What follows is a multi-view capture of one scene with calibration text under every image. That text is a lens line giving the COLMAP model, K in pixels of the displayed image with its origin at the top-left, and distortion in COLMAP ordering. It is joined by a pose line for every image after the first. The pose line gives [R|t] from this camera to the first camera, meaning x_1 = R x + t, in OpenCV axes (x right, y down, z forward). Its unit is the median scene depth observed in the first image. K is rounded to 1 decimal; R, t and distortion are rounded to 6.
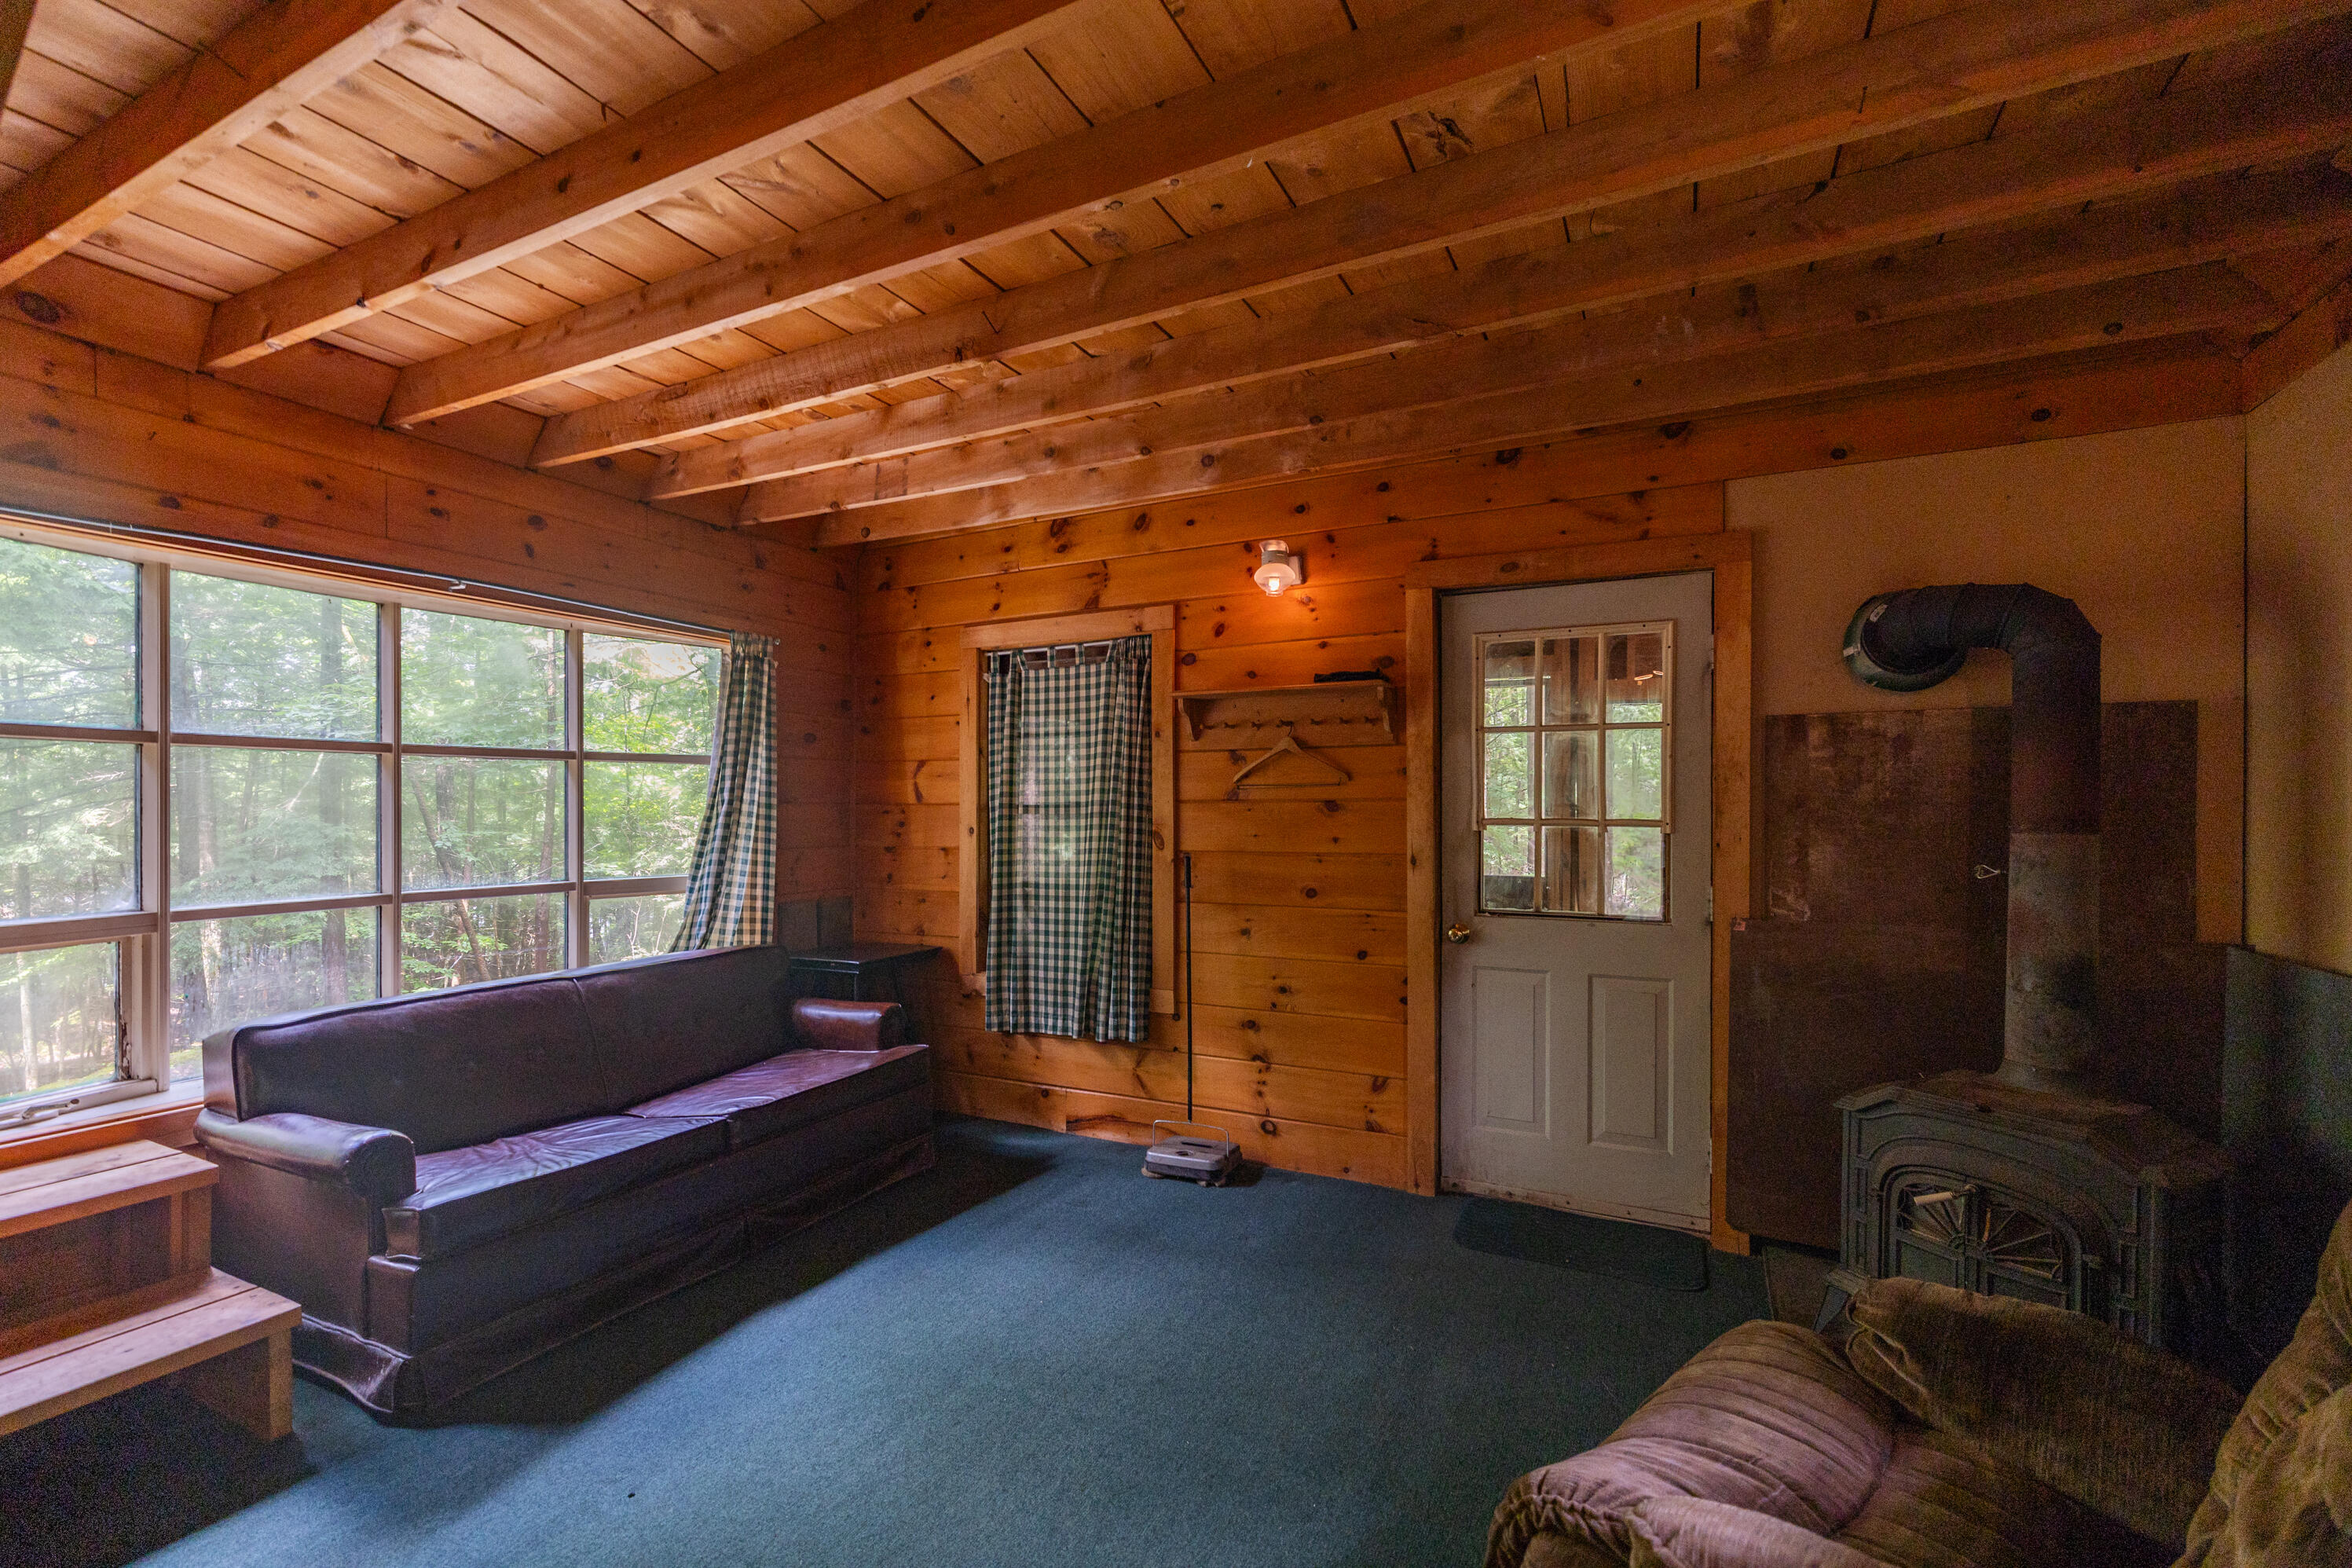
lens RADIAL K [[1006.1, 0, 1168.0], [0, 1006.1, 807.4], [0, 0, 1]] dist [0.002092, 0.000434]
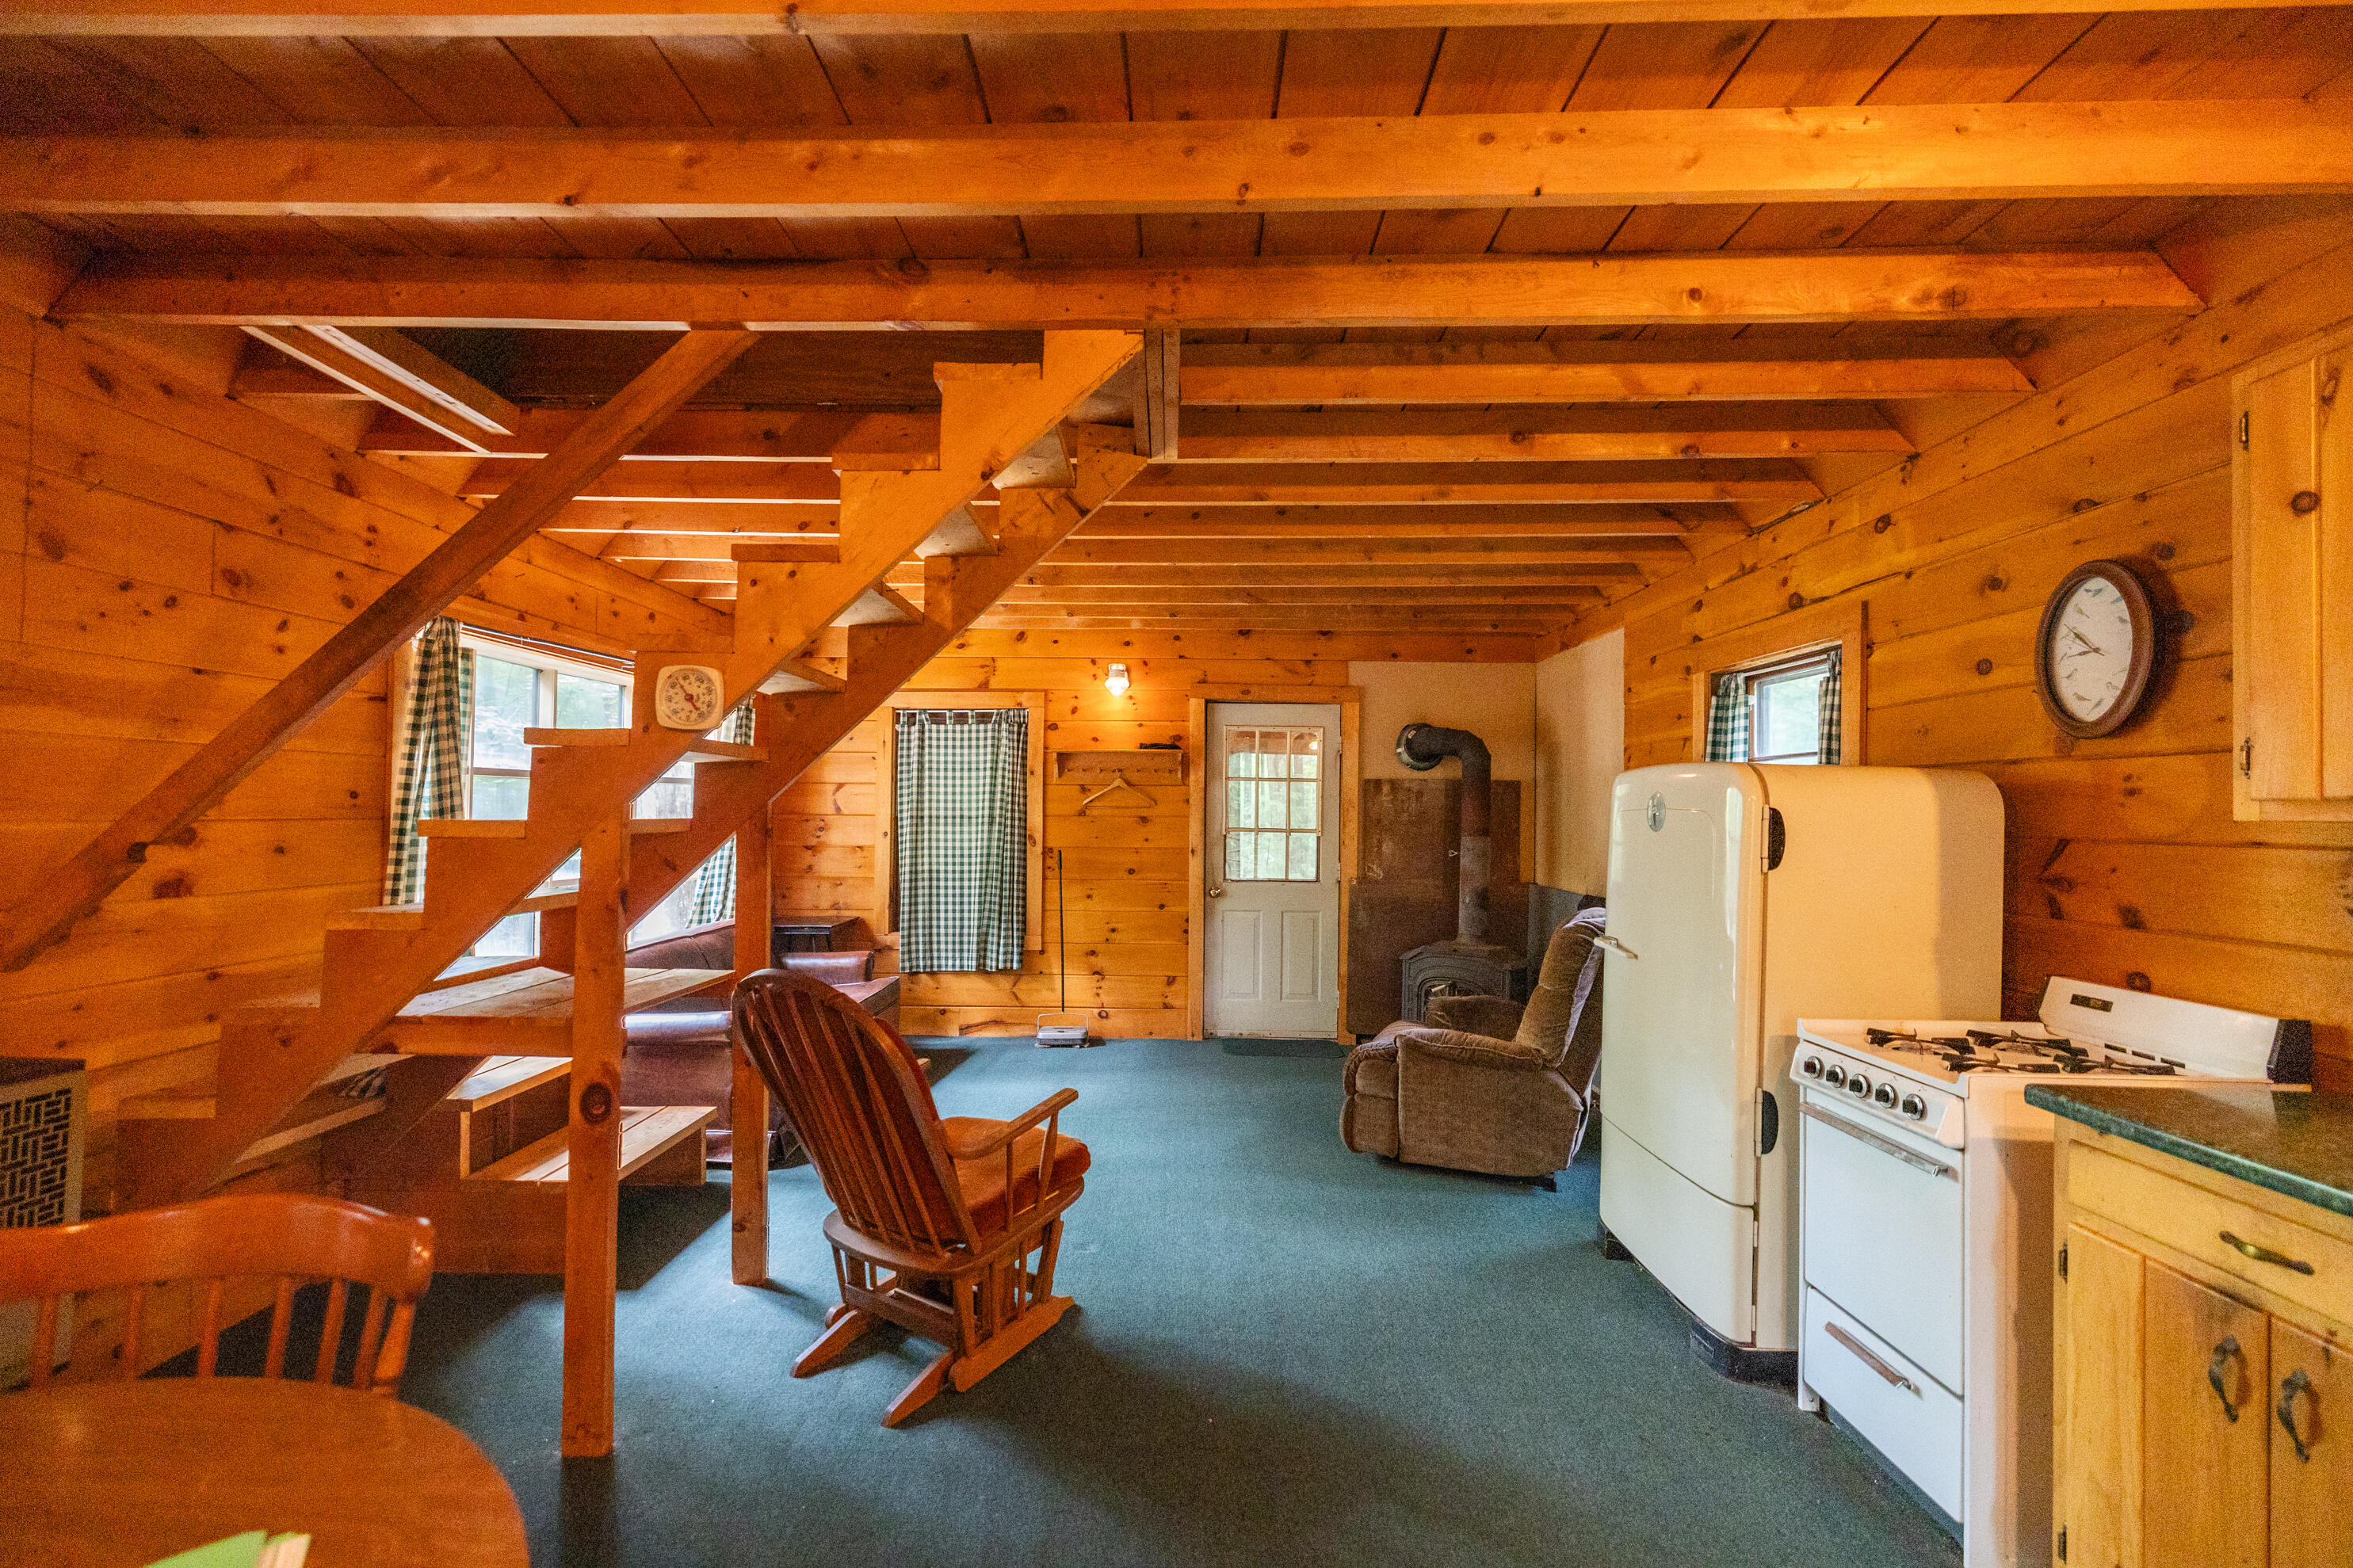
lens RADIAL K [[990.5, 0, 1176.5], [0, 990.5, 784.0], [0, 0, 1]] dist [0.000161, 0.000059]
pose [[0.896427, 0.022816, 0.442604, -0.542565], [-0.012157, 0.999564, -0.026905, -0.018103], [-0.443024, 0.018738, 0.896314, -0.538381]]
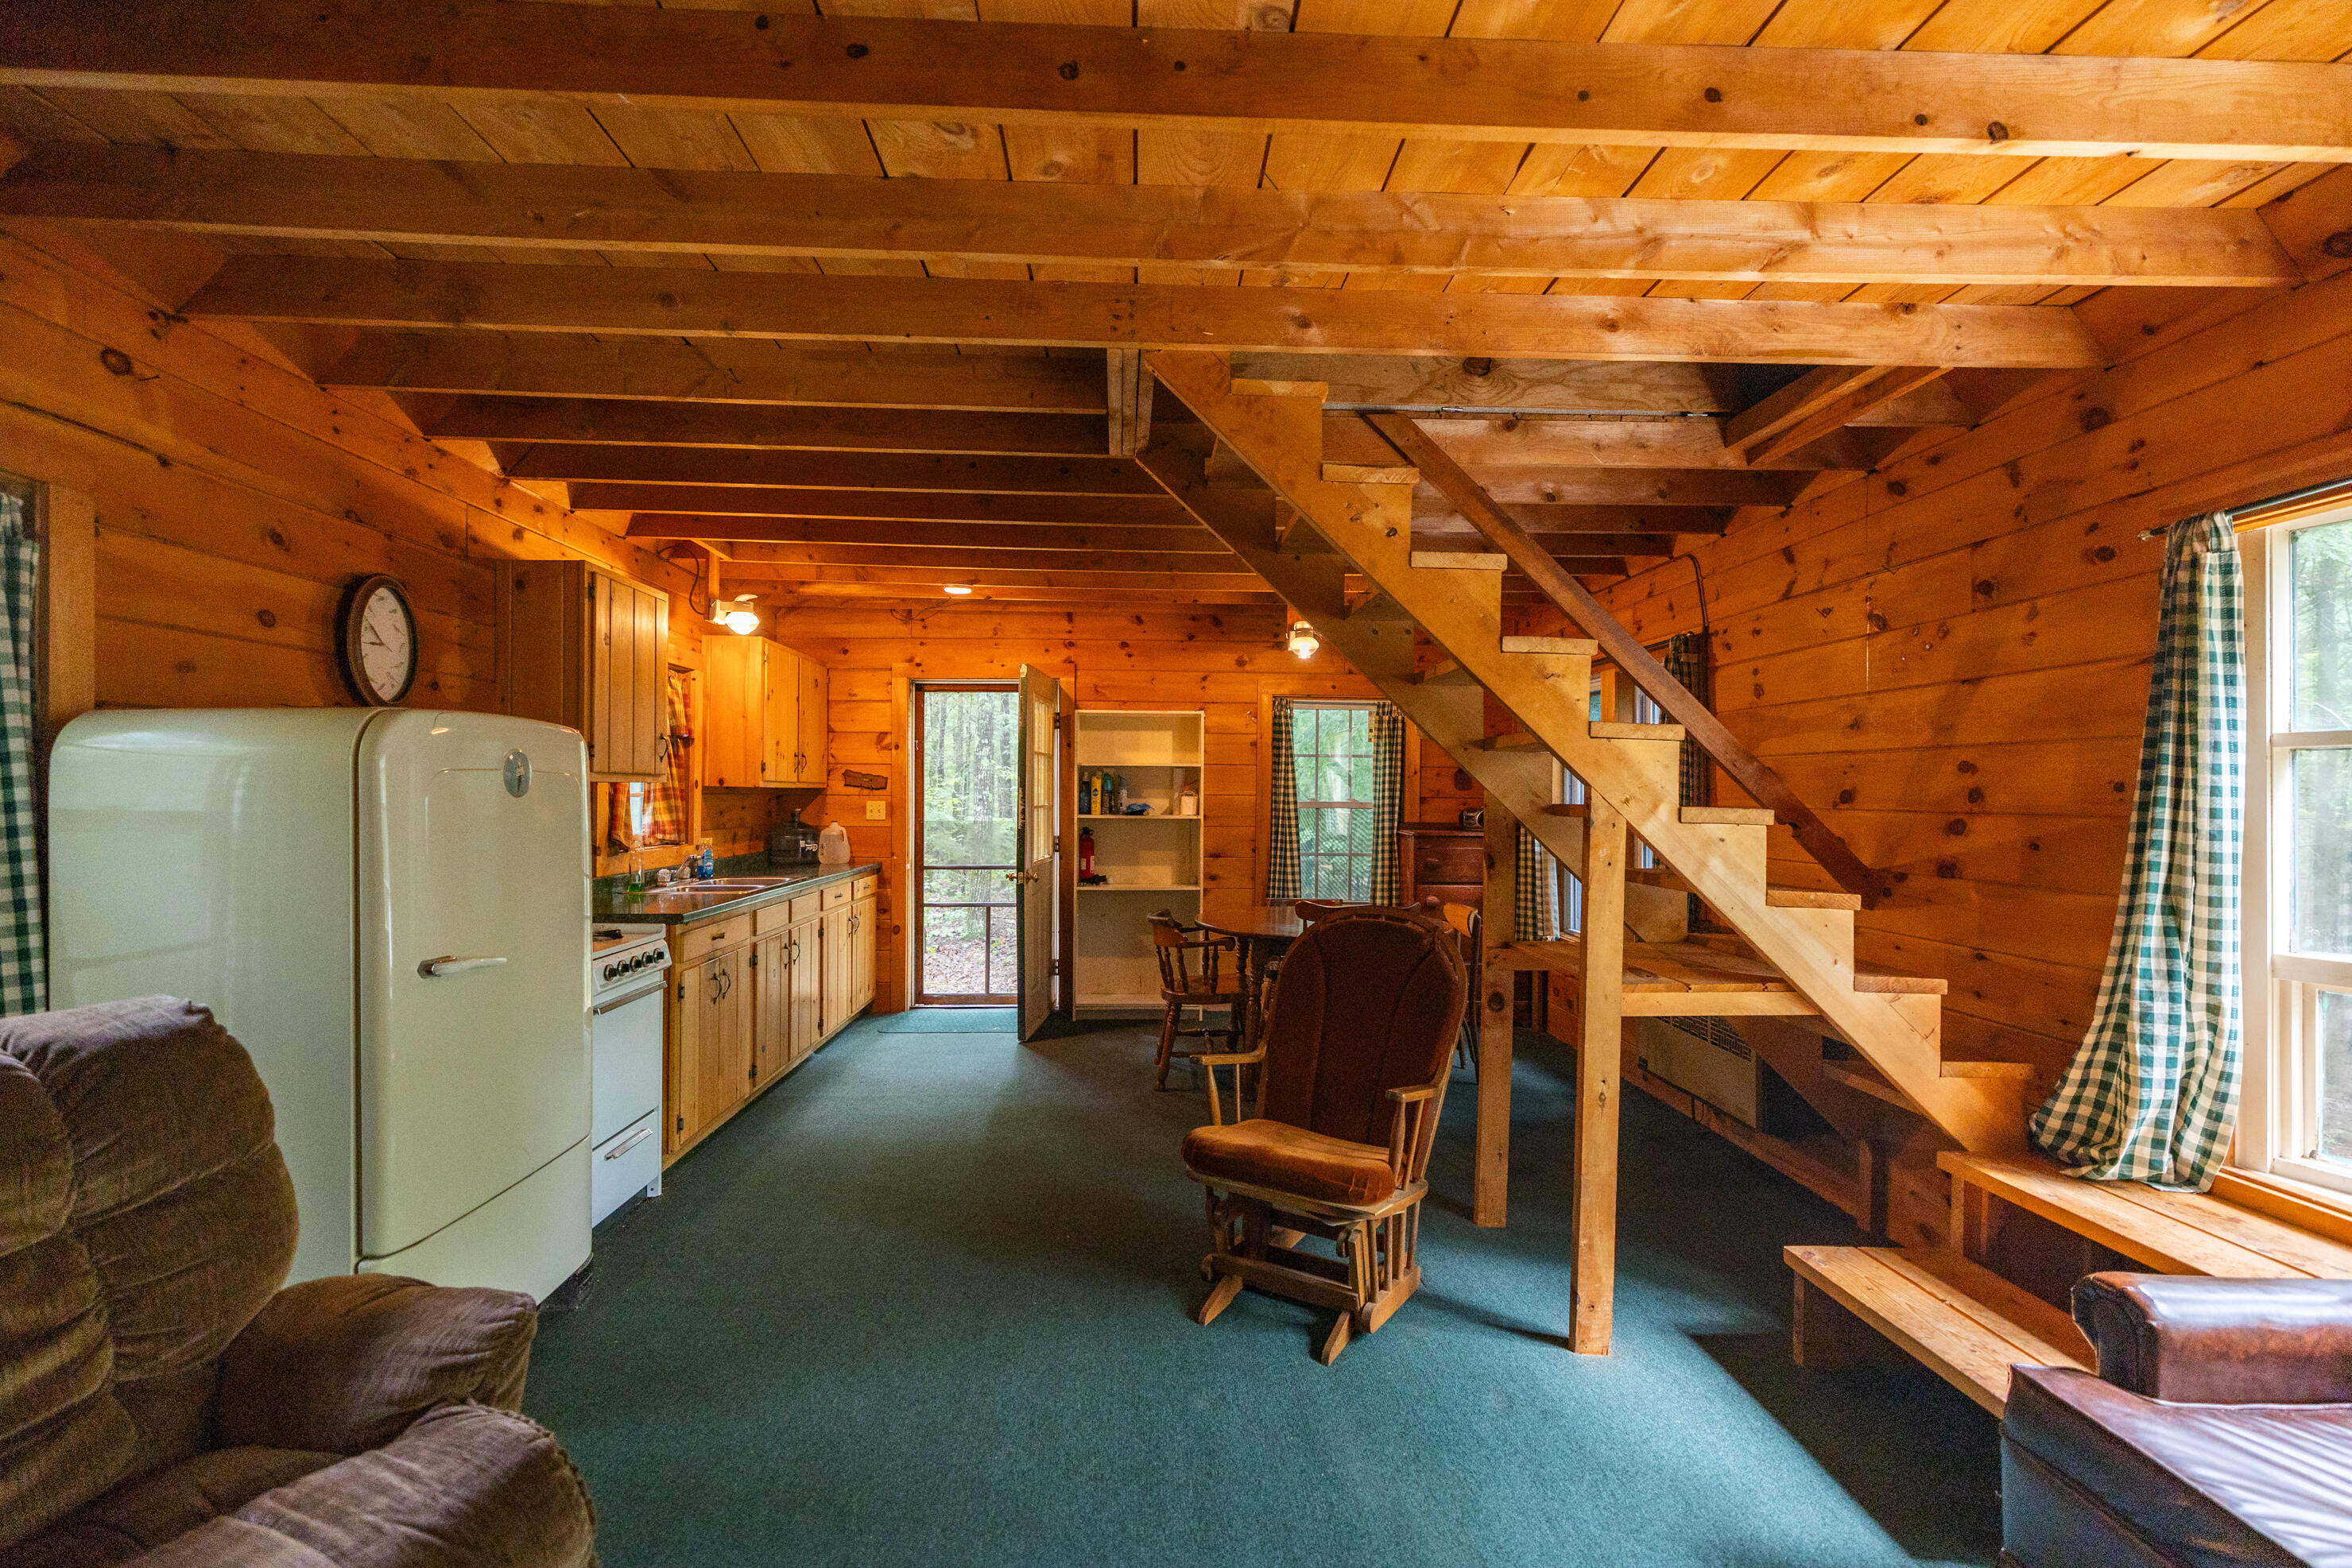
lens RADIAL K [[1020.9, 0, 1176.0], [0, 1020.9, 784.0], [0, 0, 1]] dist [0.000464, 0.000176]
pose [[-0.874686, -0.013218, -0.484510, 0.106572], [-0.009863, 0.999906, -0.009471, -0.012274], [0.484590, -0.003506, -0.874735, 0.825355]]
